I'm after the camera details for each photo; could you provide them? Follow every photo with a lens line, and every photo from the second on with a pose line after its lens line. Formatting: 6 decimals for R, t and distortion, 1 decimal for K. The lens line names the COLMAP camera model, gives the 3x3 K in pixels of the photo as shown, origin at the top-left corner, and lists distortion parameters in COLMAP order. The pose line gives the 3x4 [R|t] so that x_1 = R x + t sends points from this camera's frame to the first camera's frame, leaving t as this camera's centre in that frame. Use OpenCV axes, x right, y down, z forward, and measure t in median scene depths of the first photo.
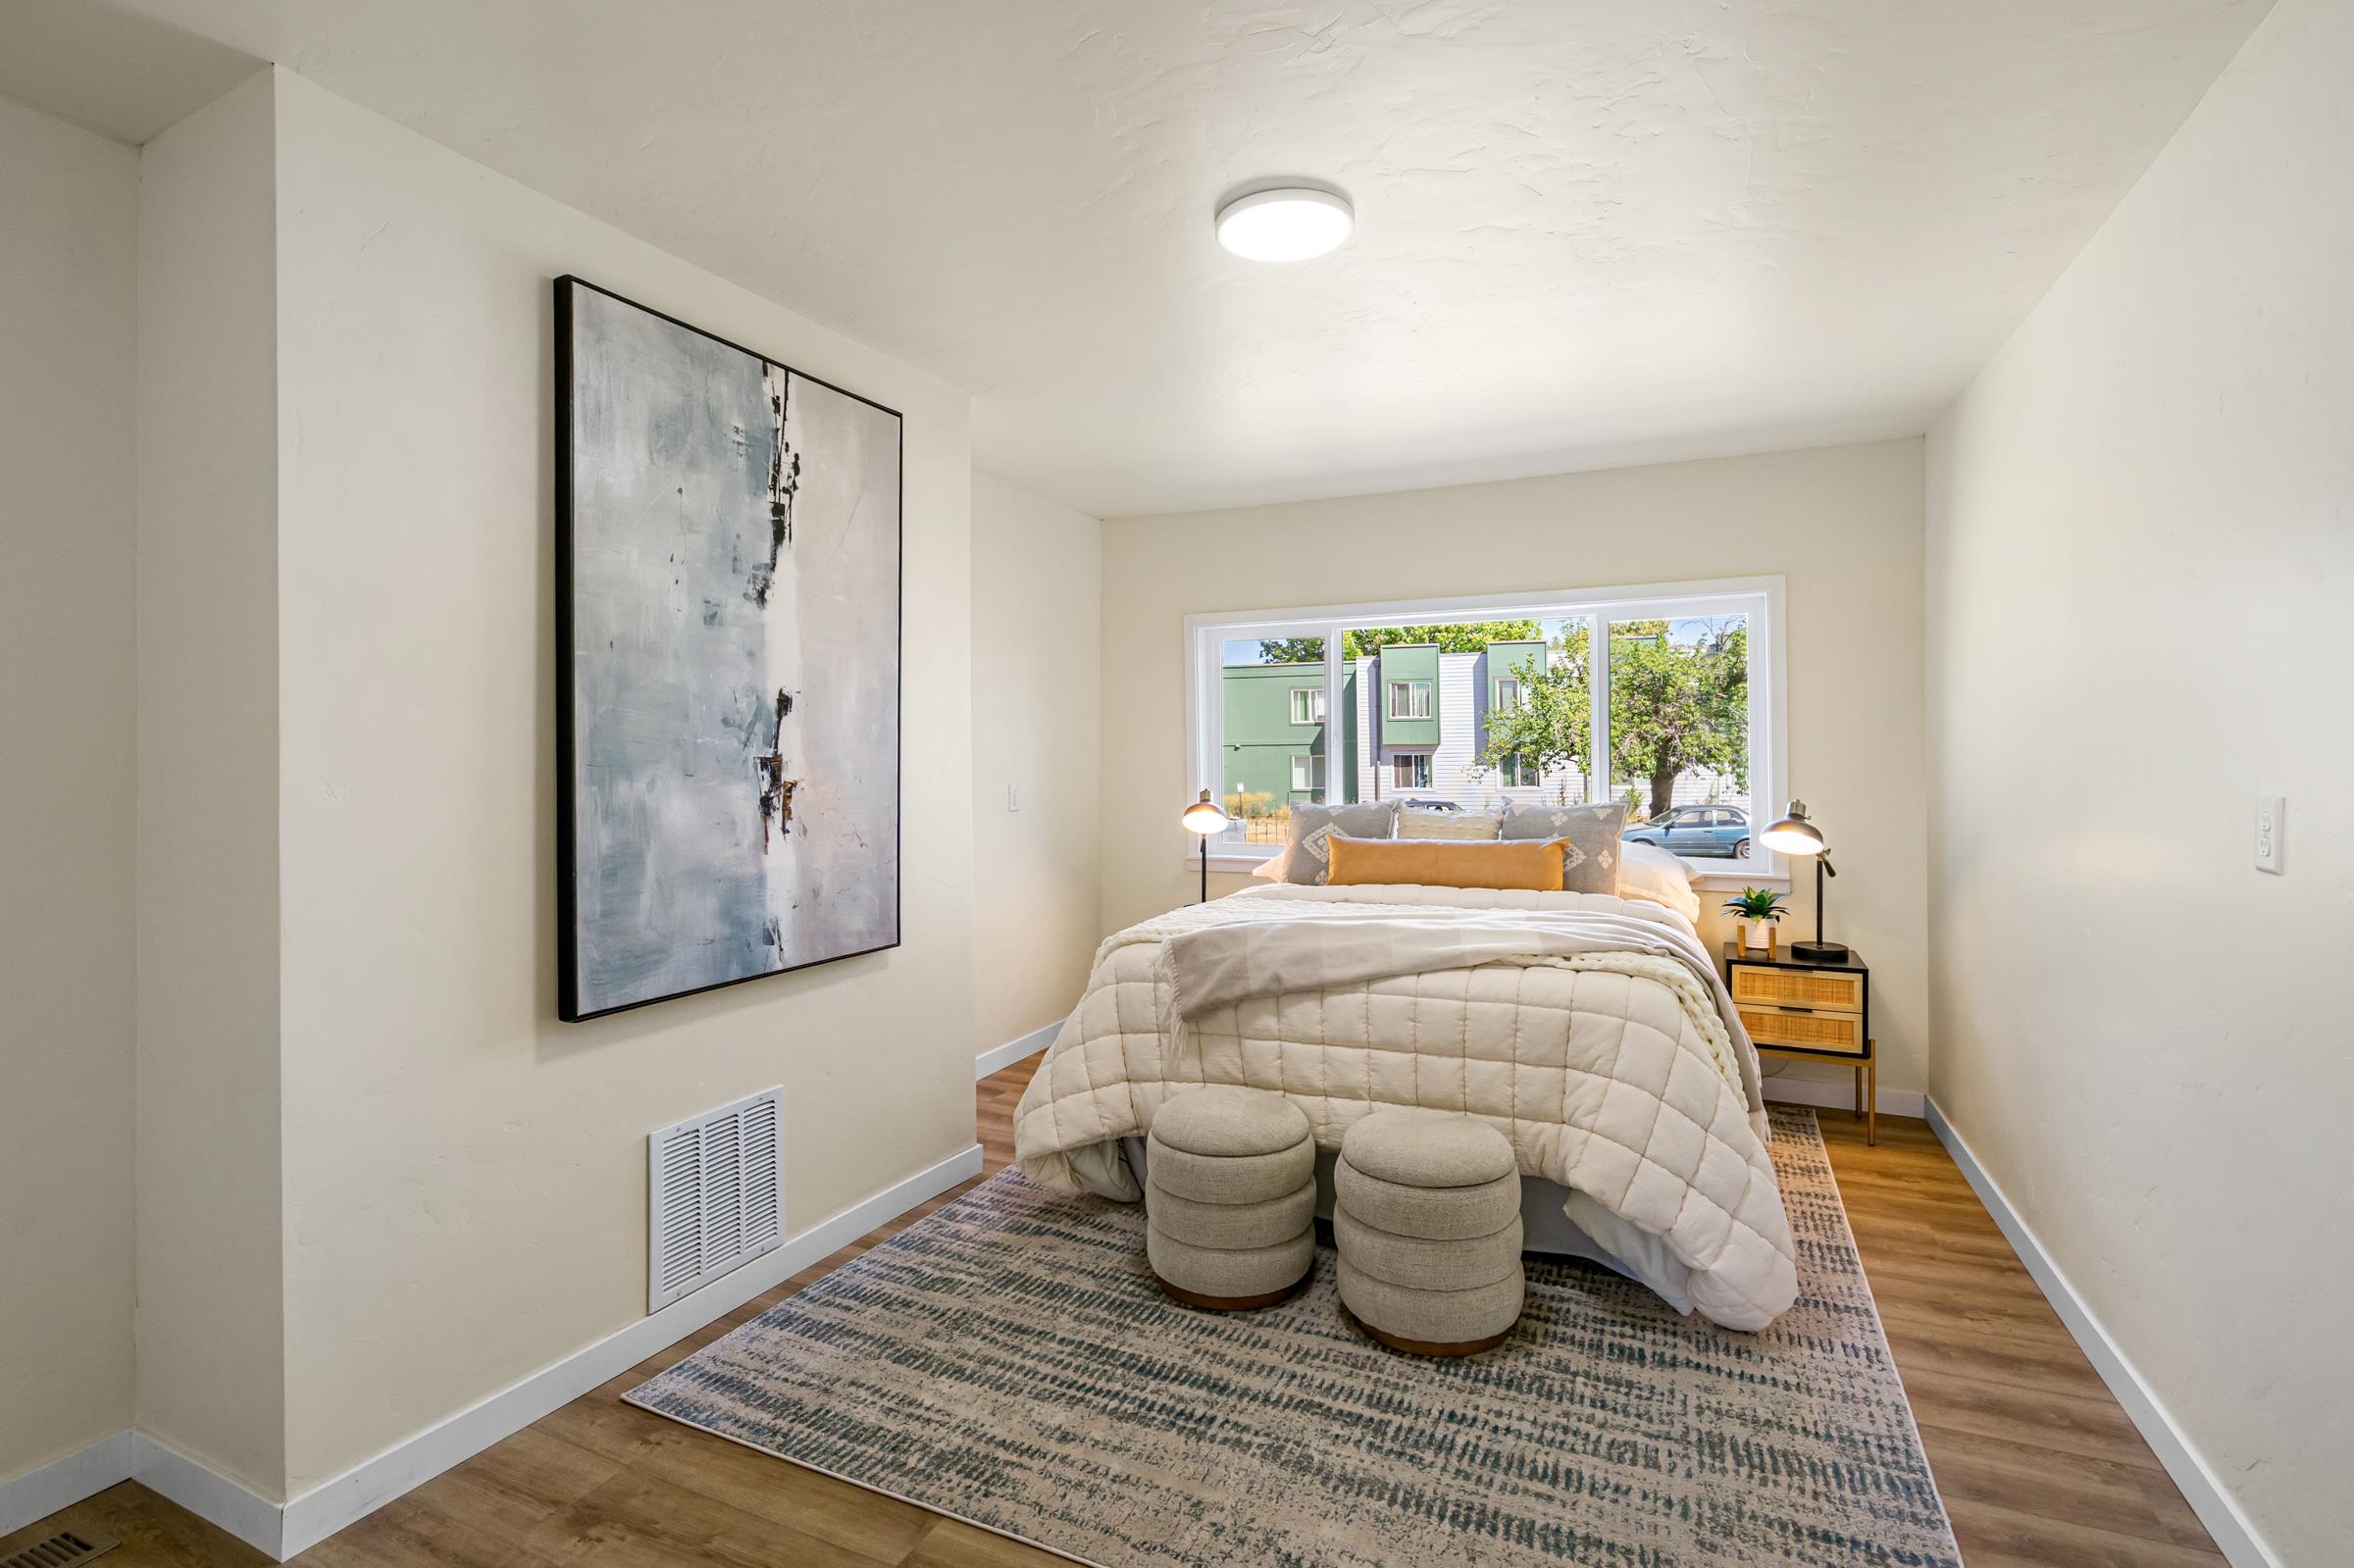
lens RADIAL K [[1068.5, 0, 1175.0], [0, 1068.5, 766.6], [0, 0, 1]] dist [-0.009742, 0.003102]
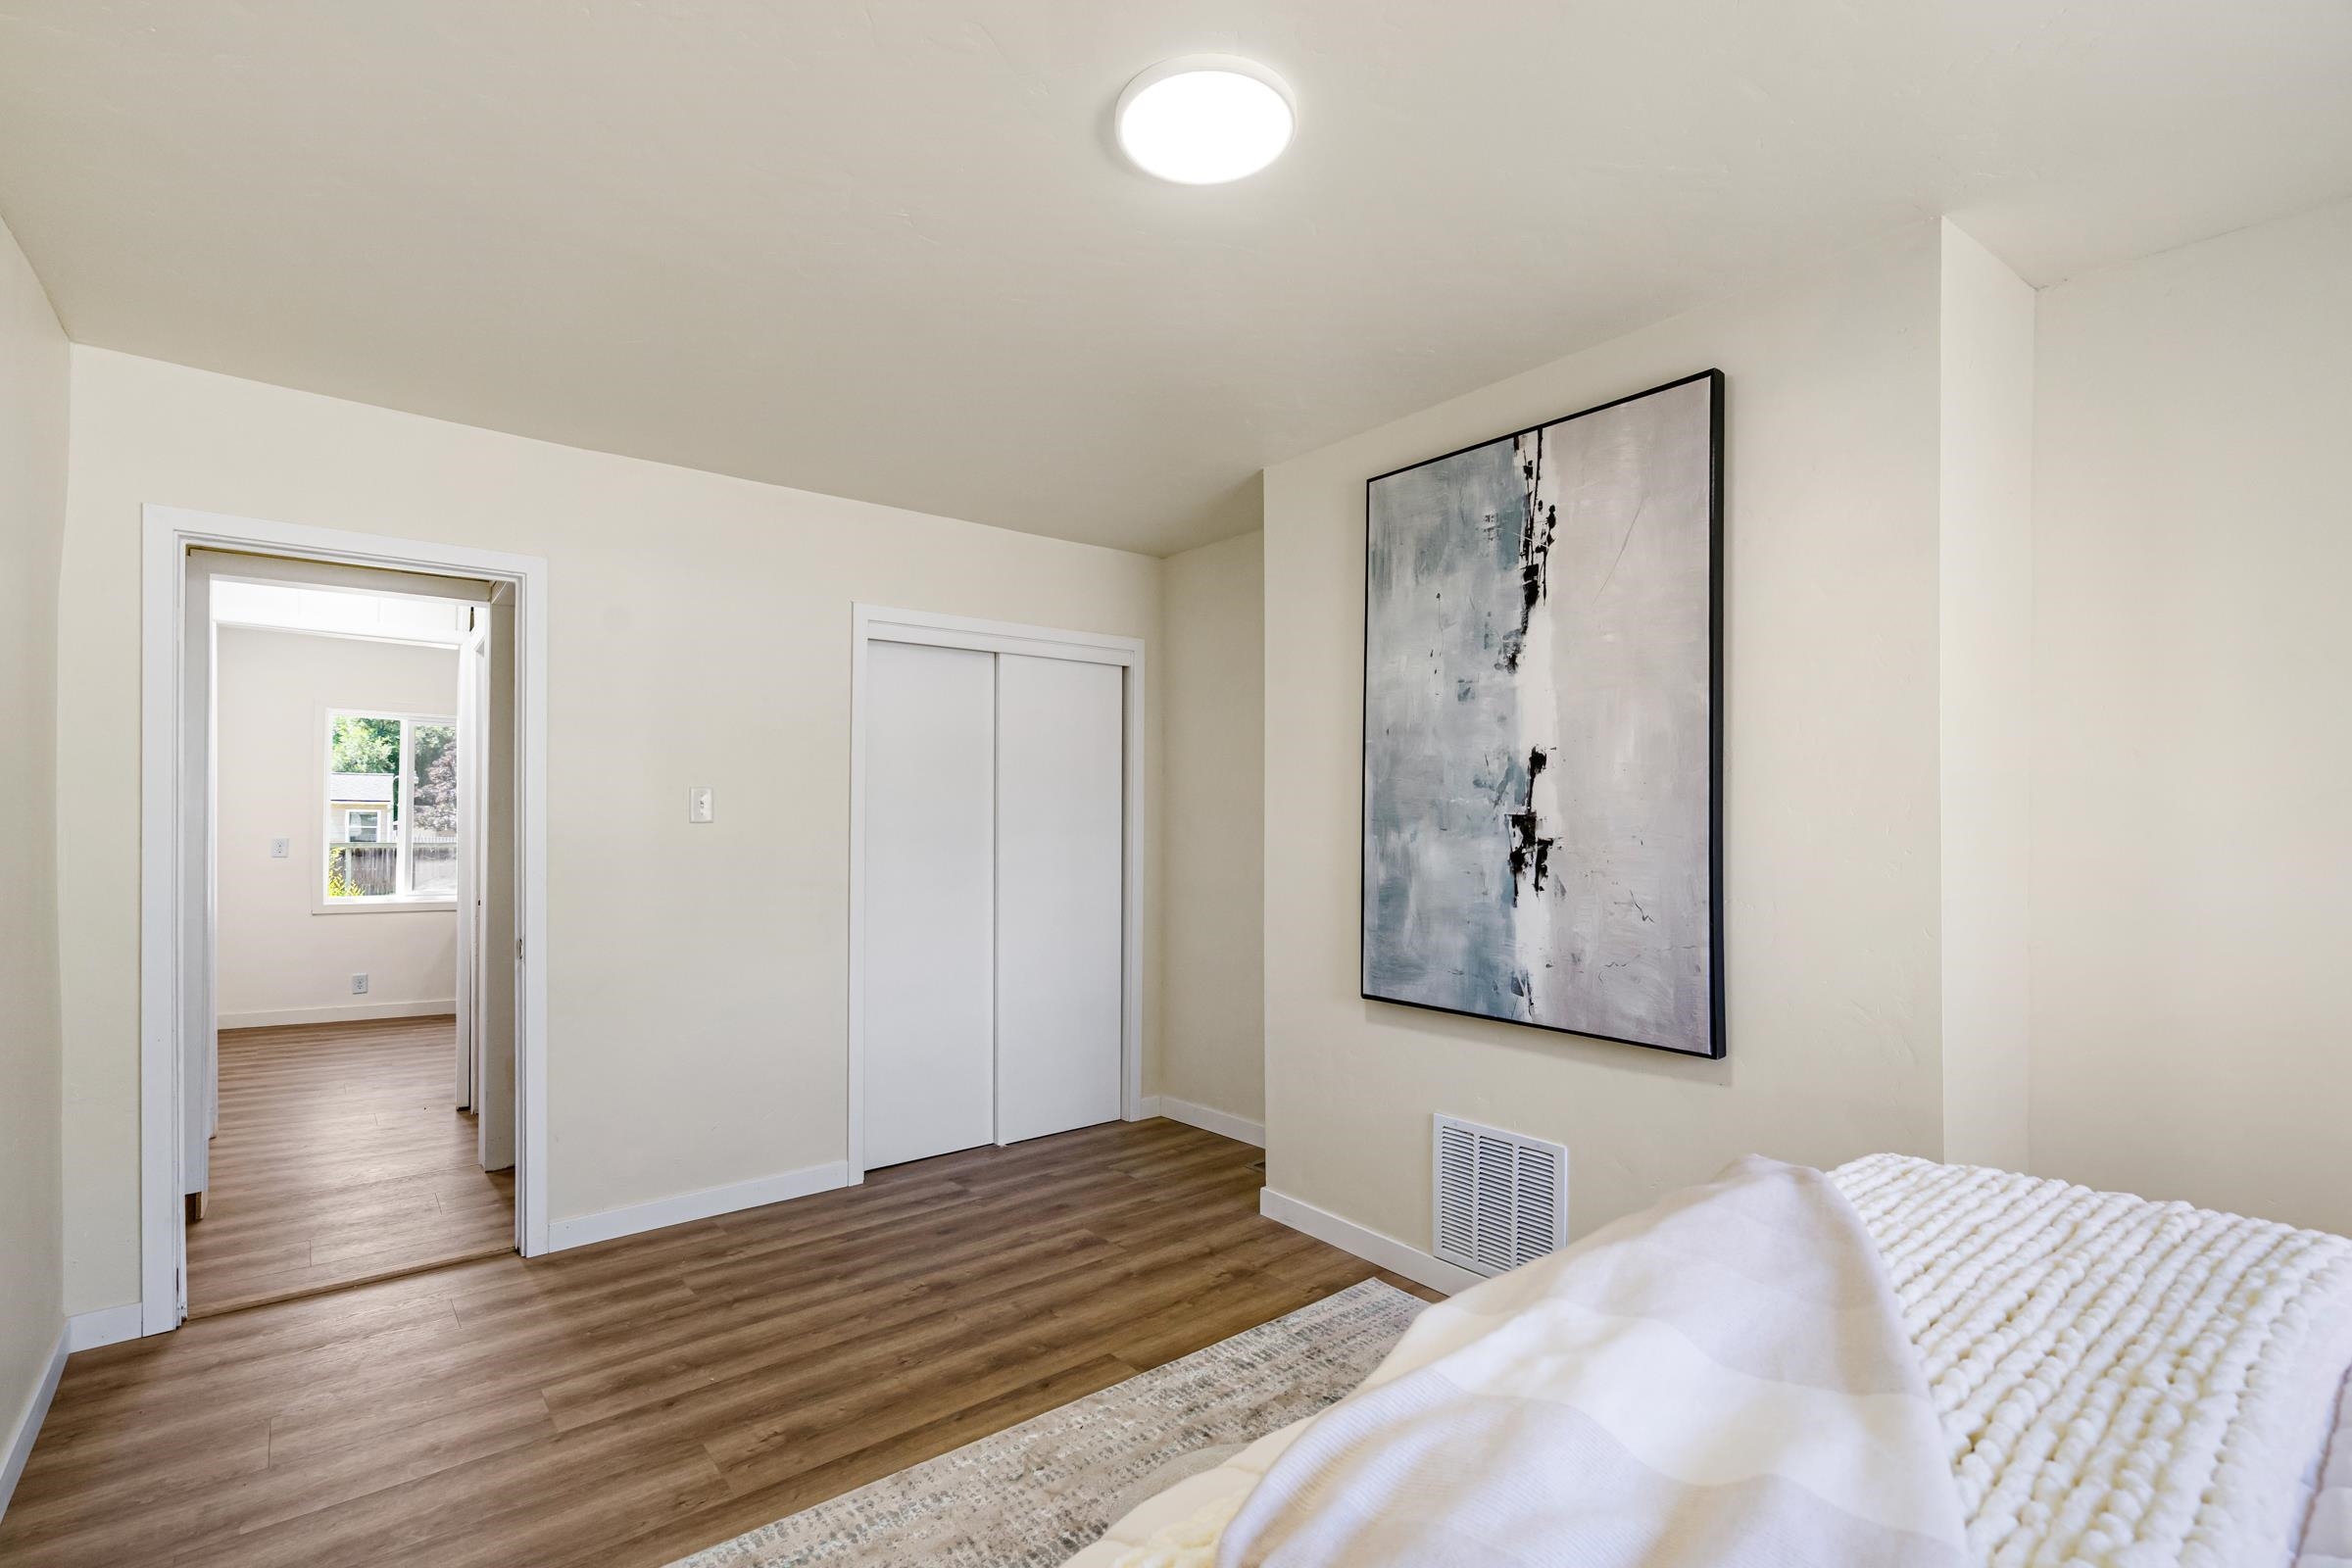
lens RADIAL K [[1067.7, 0, 1165.4], [0, 1067.7, 805.2], [0, 0, 1]] dist [-0.009742, 0.003102]
pose [[-0.421791, 0.005760, -0.906675, 0.714752], [0.001789, 0.999983, 0.005520, -0.024530], [0.906691, 0.000707, -0.421794, 1.134370]]
